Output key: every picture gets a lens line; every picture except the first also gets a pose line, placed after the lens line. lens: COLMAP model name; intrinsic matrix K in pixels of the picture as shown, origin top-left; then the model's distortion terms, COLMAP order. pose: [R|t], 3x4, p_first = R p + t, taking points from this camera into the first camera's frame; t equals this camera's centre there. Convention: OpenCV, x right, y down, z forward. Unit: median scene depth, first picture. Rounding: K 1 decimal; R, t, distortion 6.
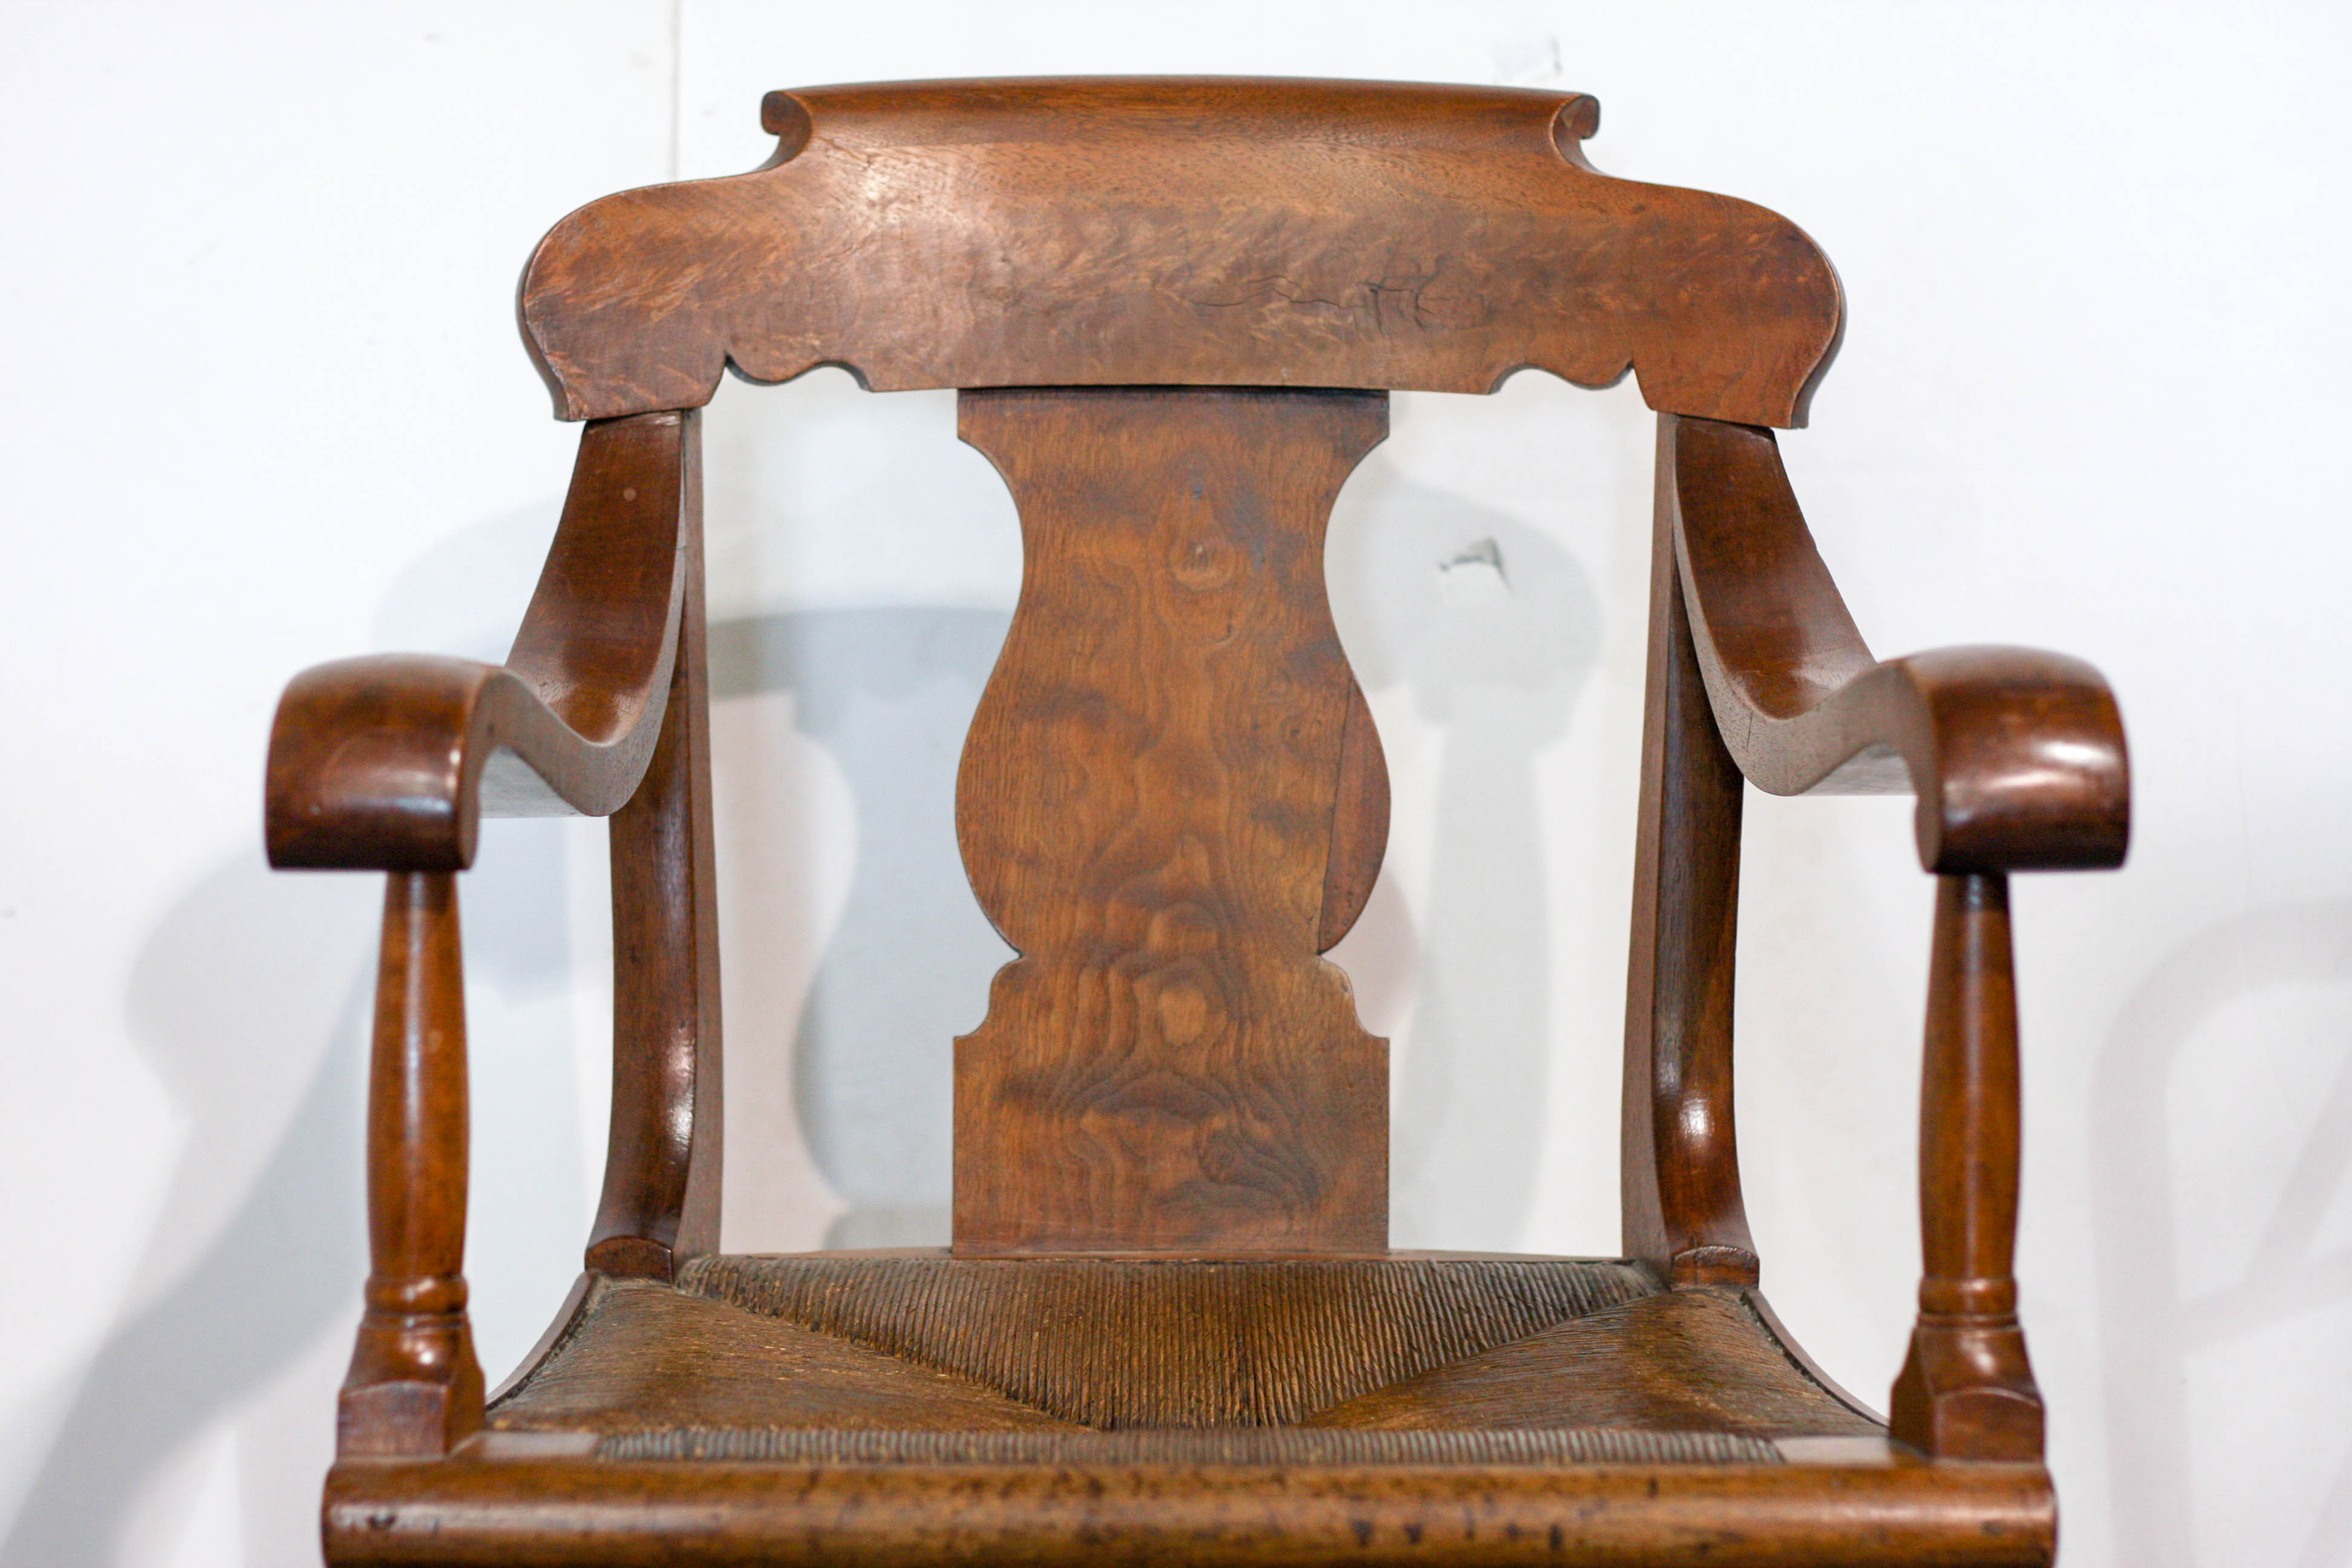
lens RADIAL K [[5271.1, 0, 1176.0], [0, 5271.1, 784.0], [0, 0, 1]] dist [-0.048115, -0.023382]
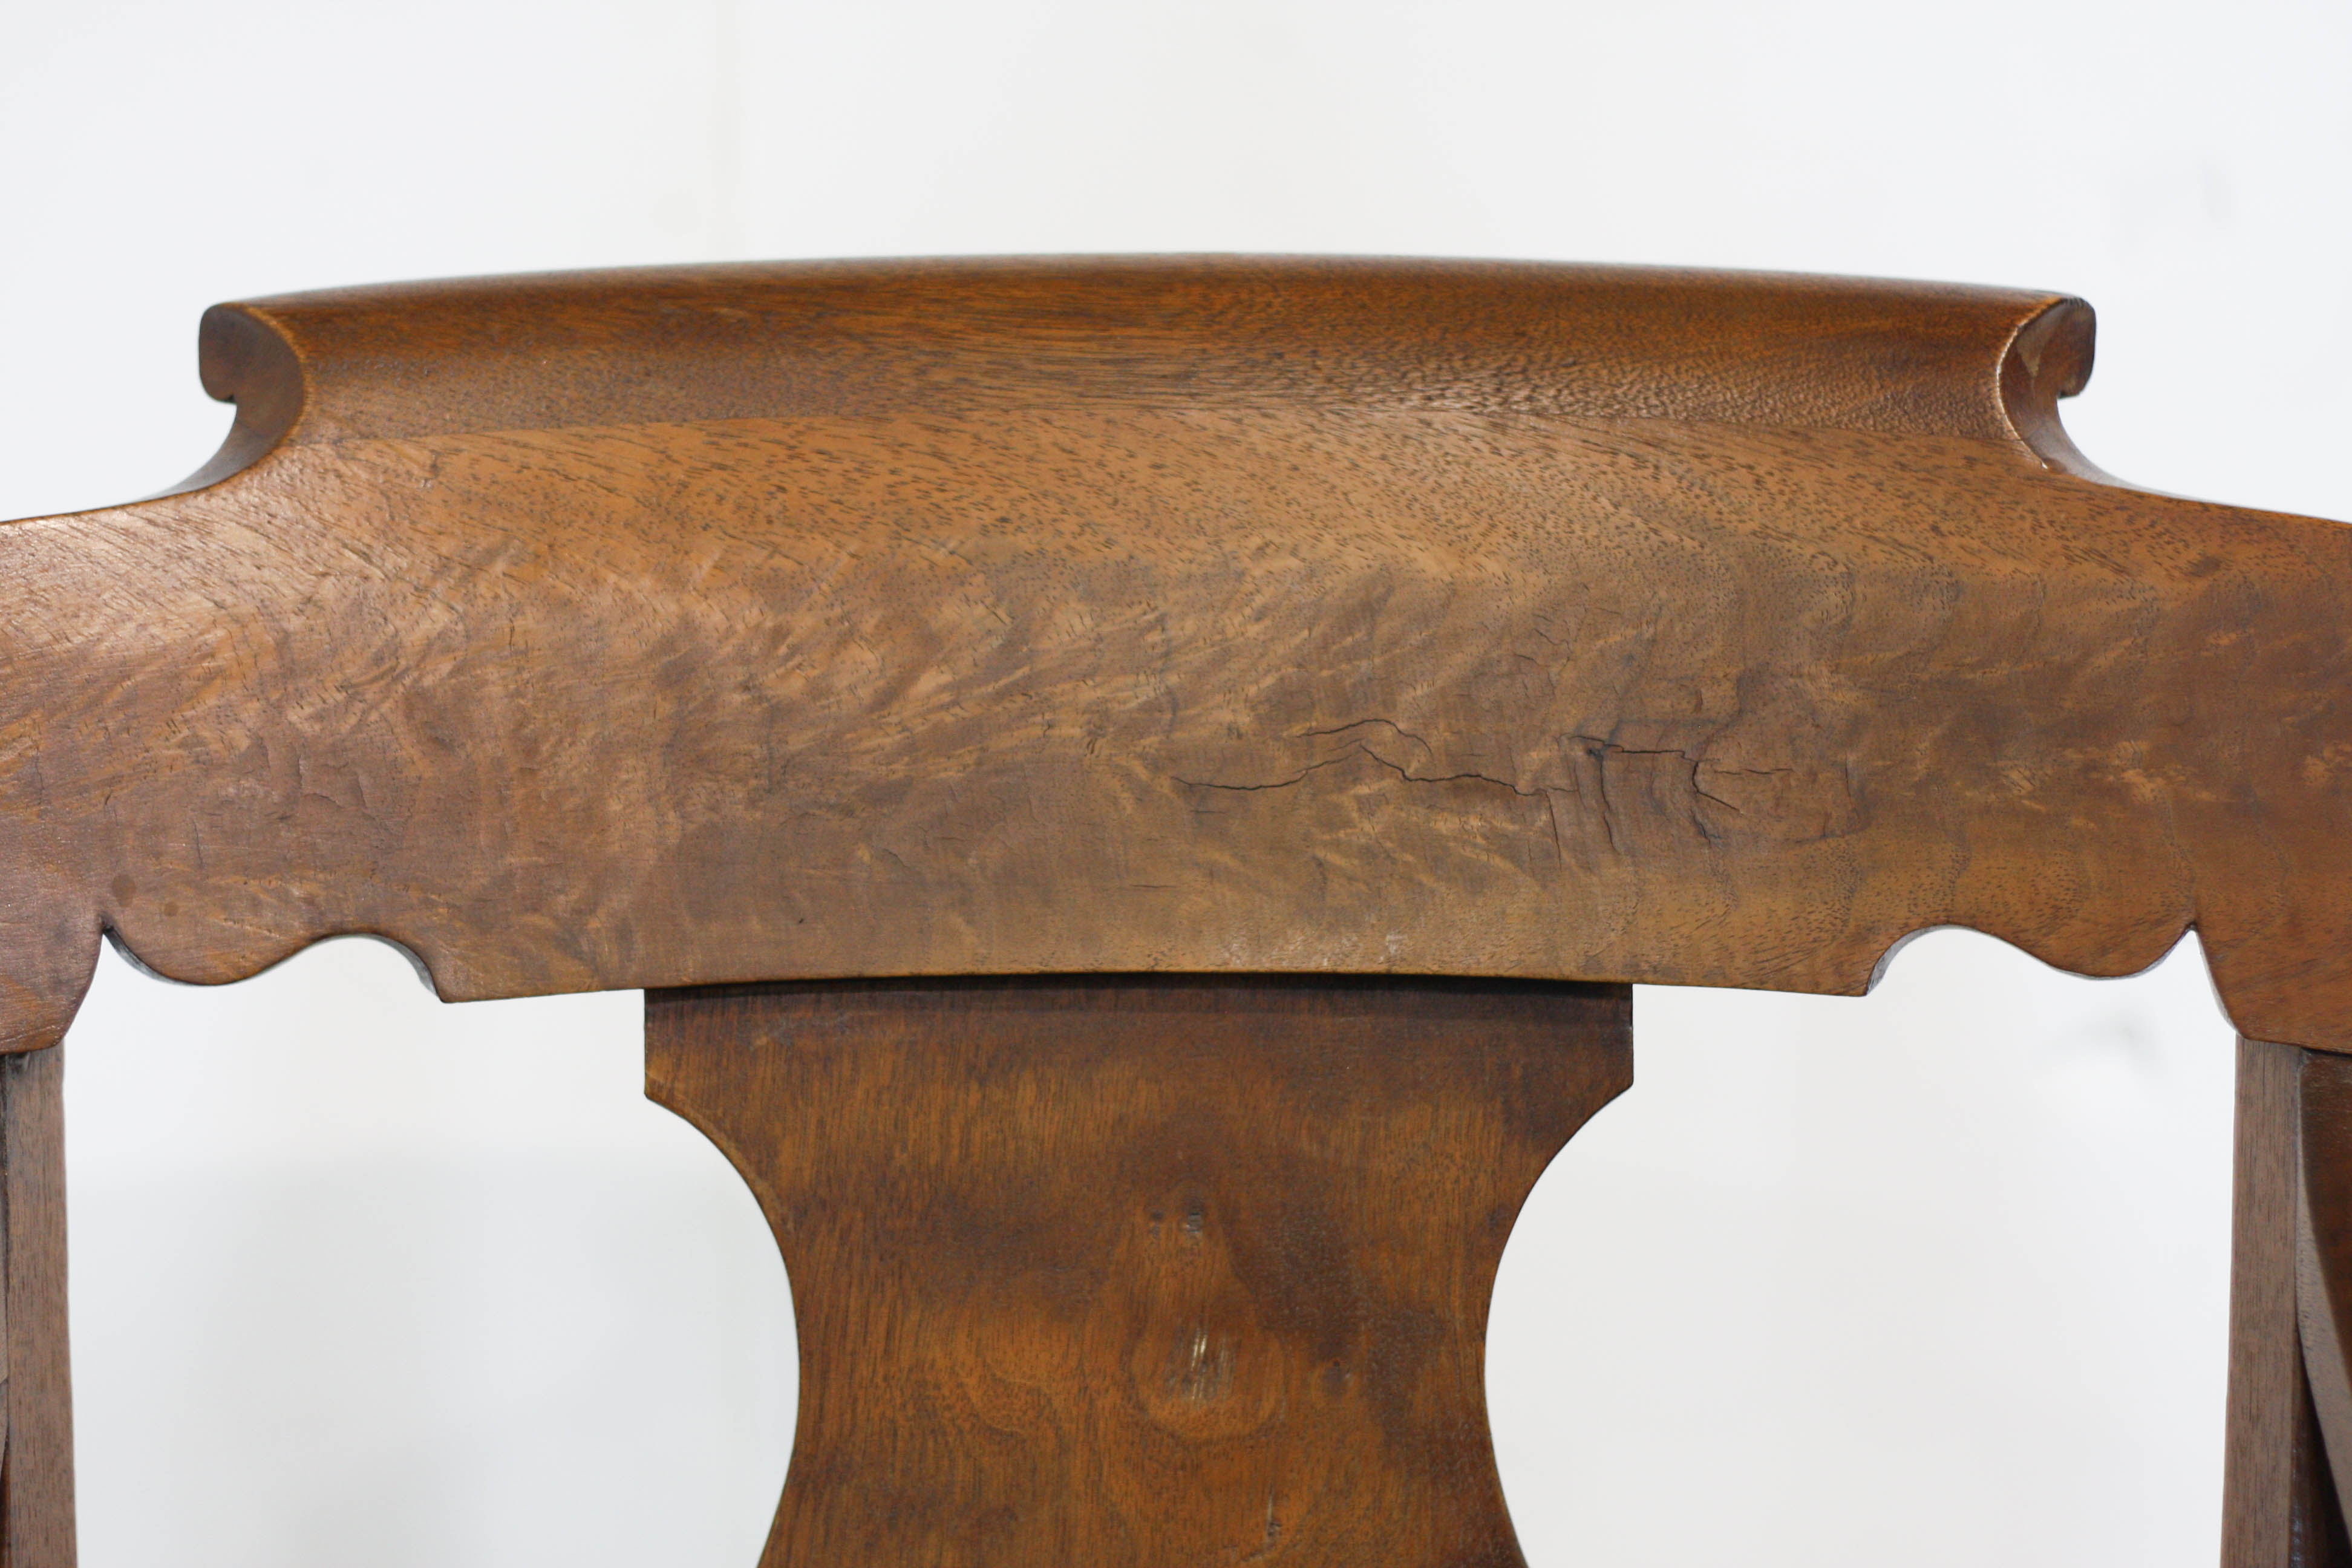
lens RADIAL K [[5633.9, 0, 1176.0], [0, 5633.9, 784.0], [0, 0, 1]] dist [-0.007025, -0.707504]
pose [[0.999943, -0.008406, 0.006511, -0.000261], [0.008367, 0.999947, 0.006066, -0.094177], [-0.006562, -0.006011, 0.999960, 0.532620]]
